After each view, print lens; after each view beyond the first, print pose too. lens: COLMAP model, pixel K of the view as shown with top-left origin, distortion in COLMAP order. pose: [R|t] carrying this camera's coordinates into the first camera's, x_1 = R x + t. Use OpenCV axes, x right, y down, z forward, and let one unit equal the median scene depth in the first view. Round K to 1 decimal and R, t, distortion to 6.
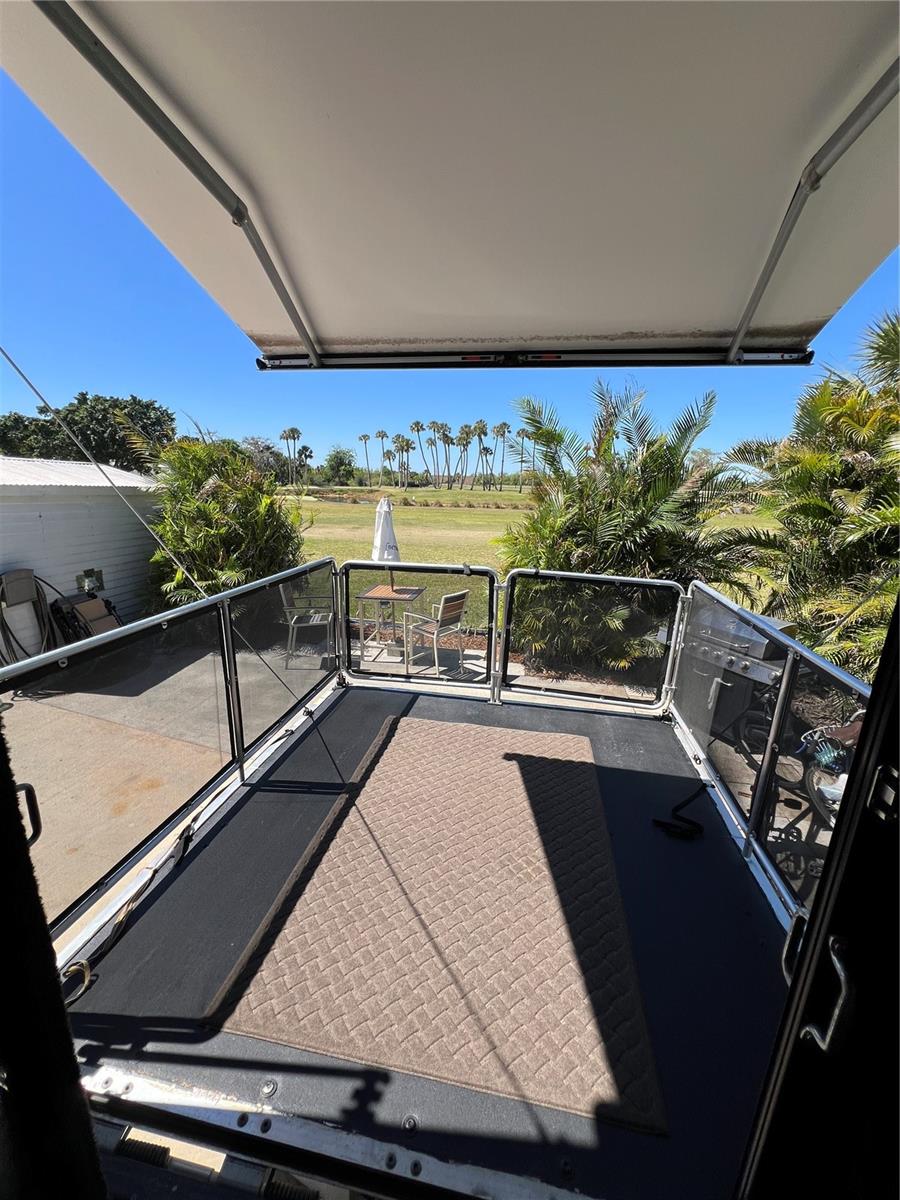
lens RADIAL K [[486.6, 0, 450.3], [0, 486.6, 602.3], [0, 0, 1]] dist [-0.004294, 0.000031]
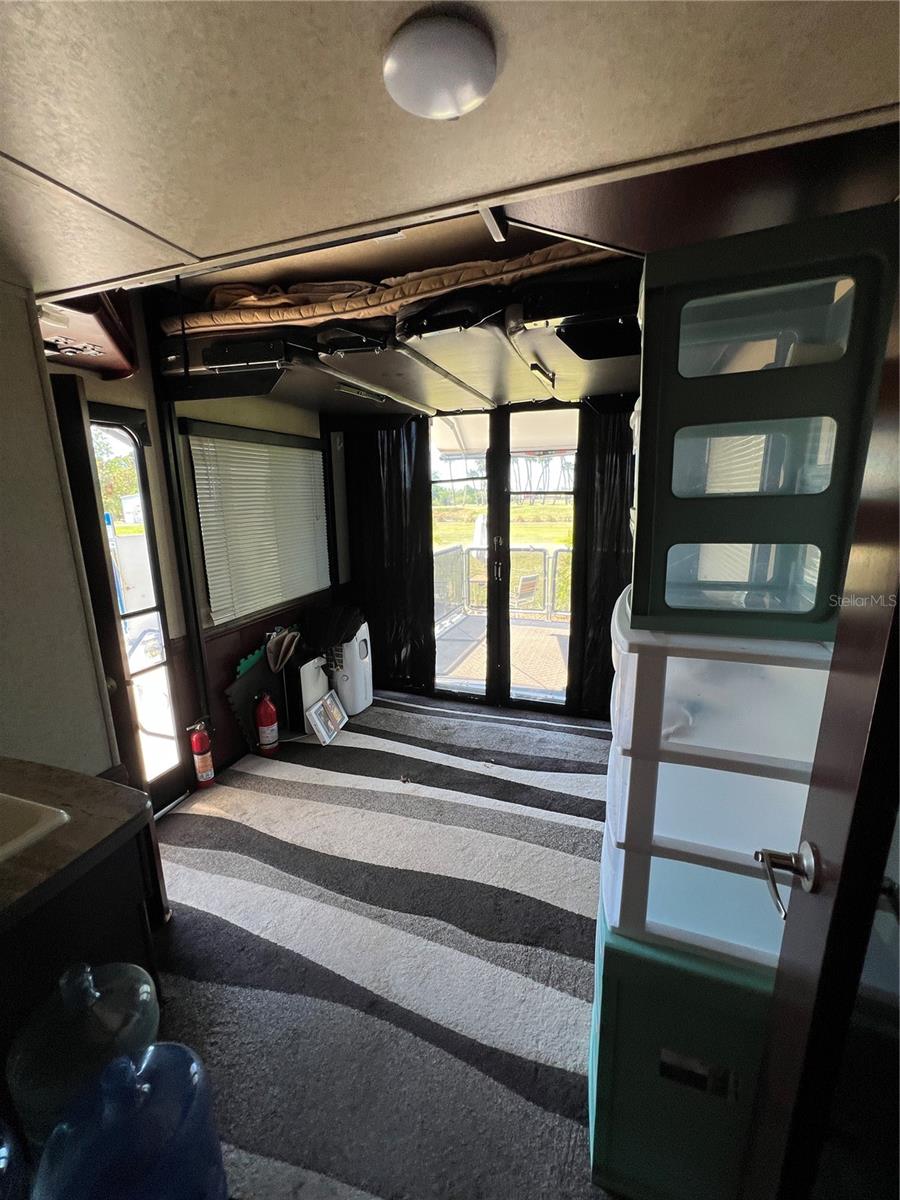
lens RADIAL K [[486.6, 0, 453.8], [0, 486.6, 601.0], [0, 0, 1]] dist [-0.004294, 0.000031]
pose [[0.986903, -0.007221, -0.161153, 0.020999], [0.001407, 0.999345, -0.036160, 0.115193], [0.161309, 0.035460, 0.986267, -0.514465]]
